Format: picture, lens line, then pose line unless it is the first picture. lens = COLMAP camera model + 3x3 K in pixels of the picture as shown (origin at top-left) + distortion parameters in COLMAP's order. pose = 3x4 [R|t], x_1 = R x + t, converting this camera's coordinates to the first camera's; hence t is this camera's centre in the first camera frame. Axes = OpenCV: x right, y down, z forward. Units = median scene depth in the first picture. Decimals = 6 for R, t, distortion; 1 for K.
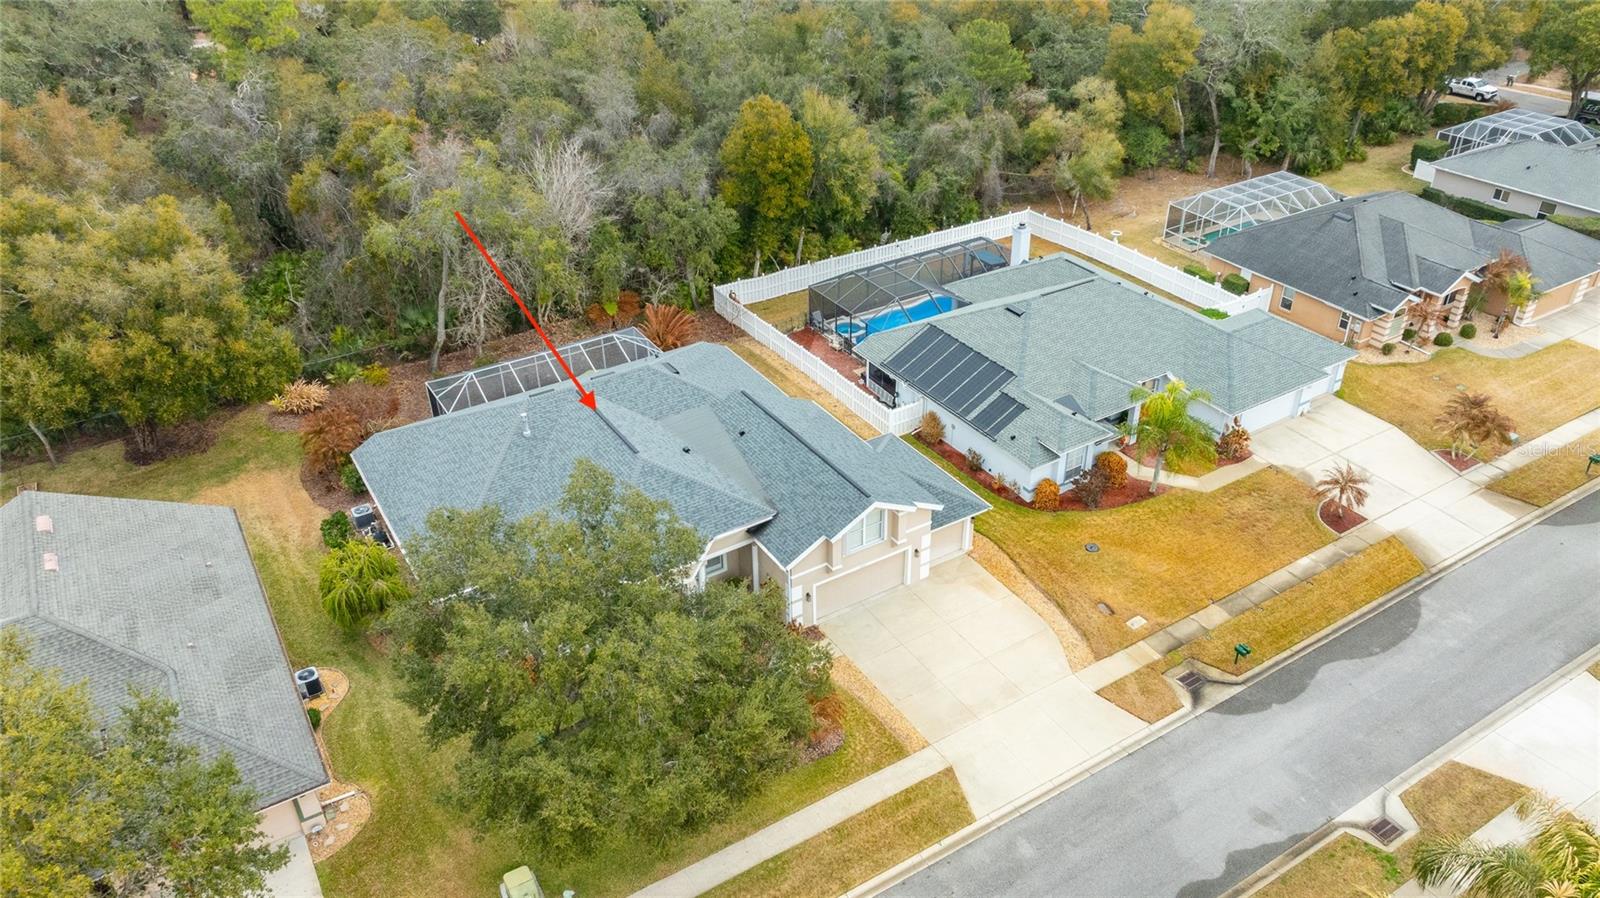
lens RADIAL K [[1125.3, 0, 798.0], [0, 1125.3, 478.4], [0, 0, 1]] dist [-0.029334, 0.040998]
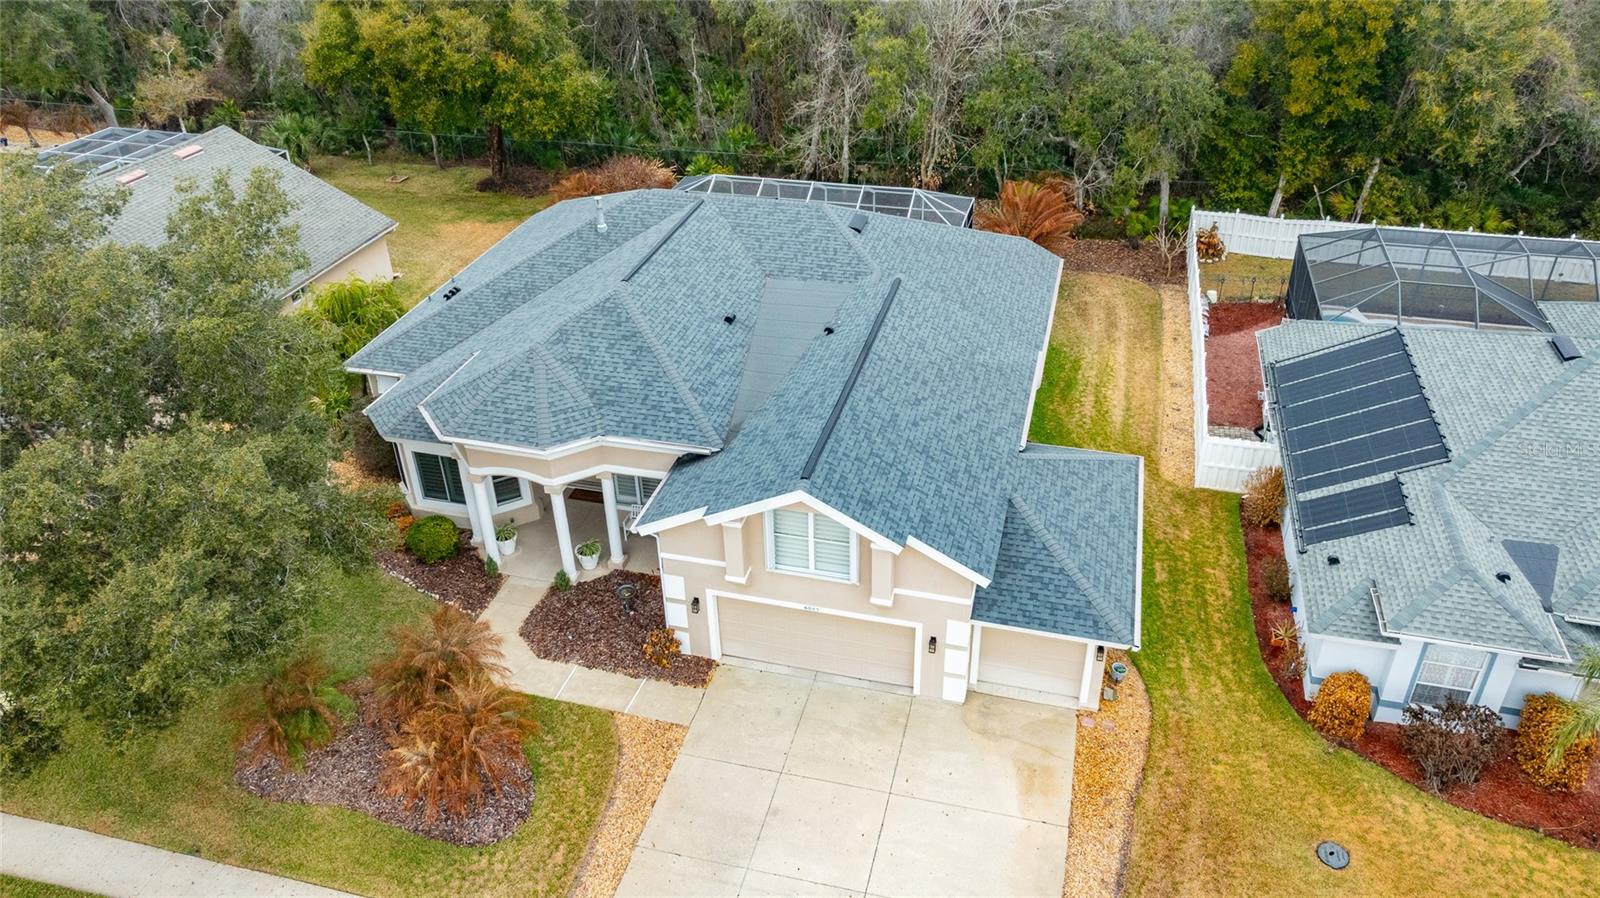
lens RADIAL K [[1142.6, 0, 803.5], [0, 1142.6, 454.4], [0, 0, 1]] dist [-0.033878, 0.068969]
pose [[0.686000, 0.391267, -0.613445, 0.307113], [-0.397979, 0.907582, 0.133823, -0.051181], [0.609112, 0.152336, 0.778316, 0.479977]]
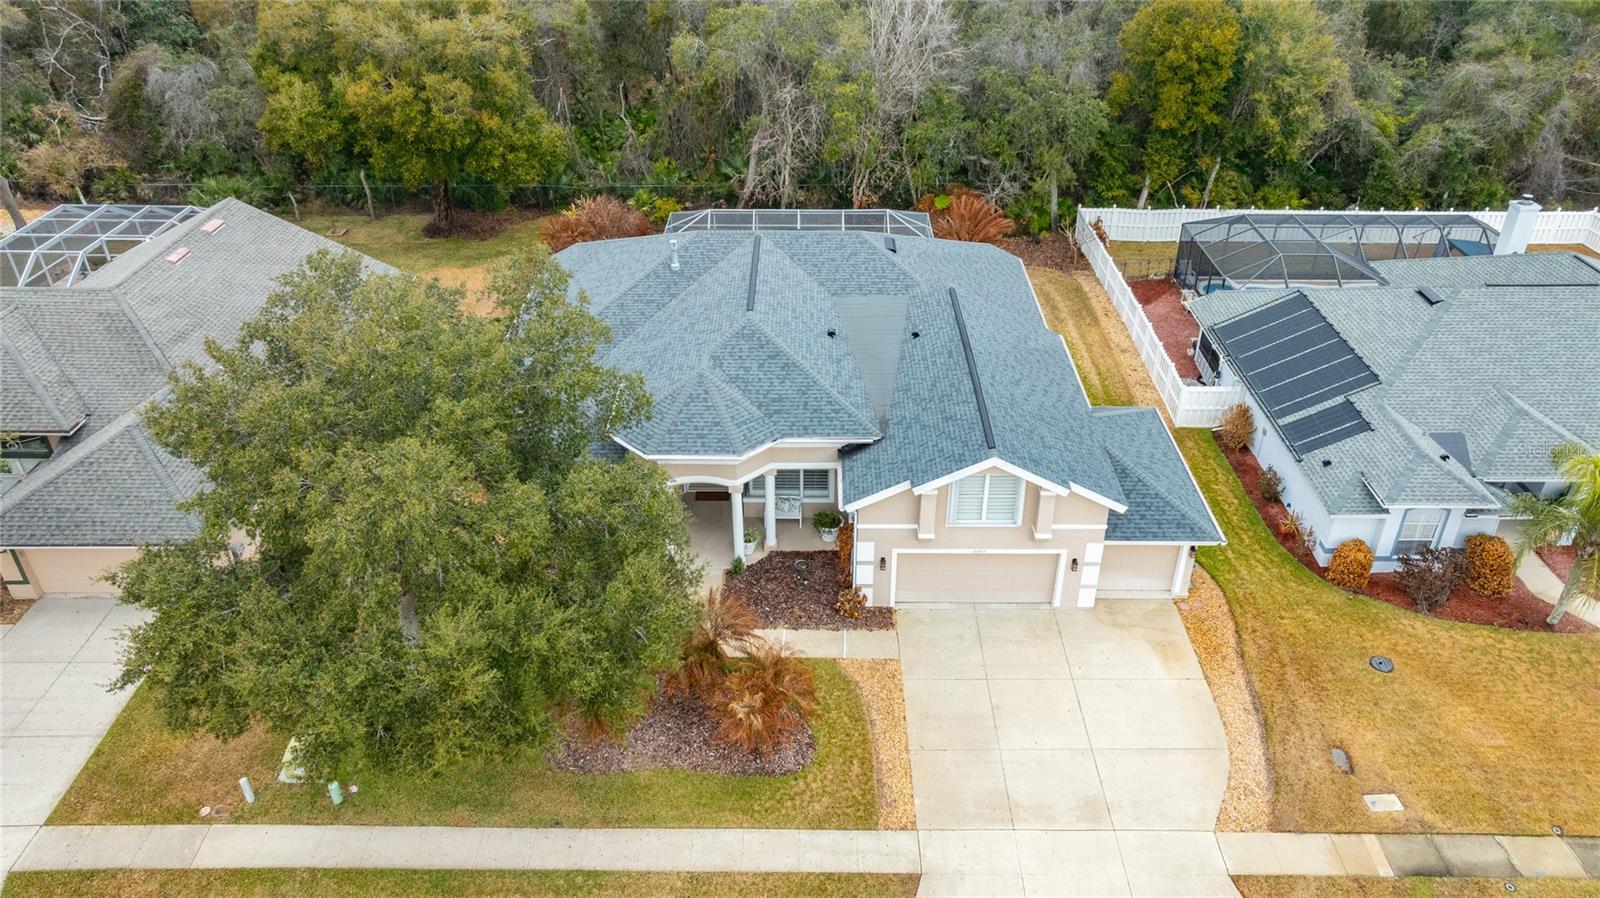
lens RADIAL K [[1121.6, 0, 816.5], [0, 1121.6, 433.2], [0, 0, 1]] dist [-0.024623, 0.044282]
pose [[0.849371, 0.289417, -0.441369, 0.216536], [-0.303535, 0.951976, 0.040112, 0.010297], [0.431782, 0.099901, 0.896429, 0.288364]]
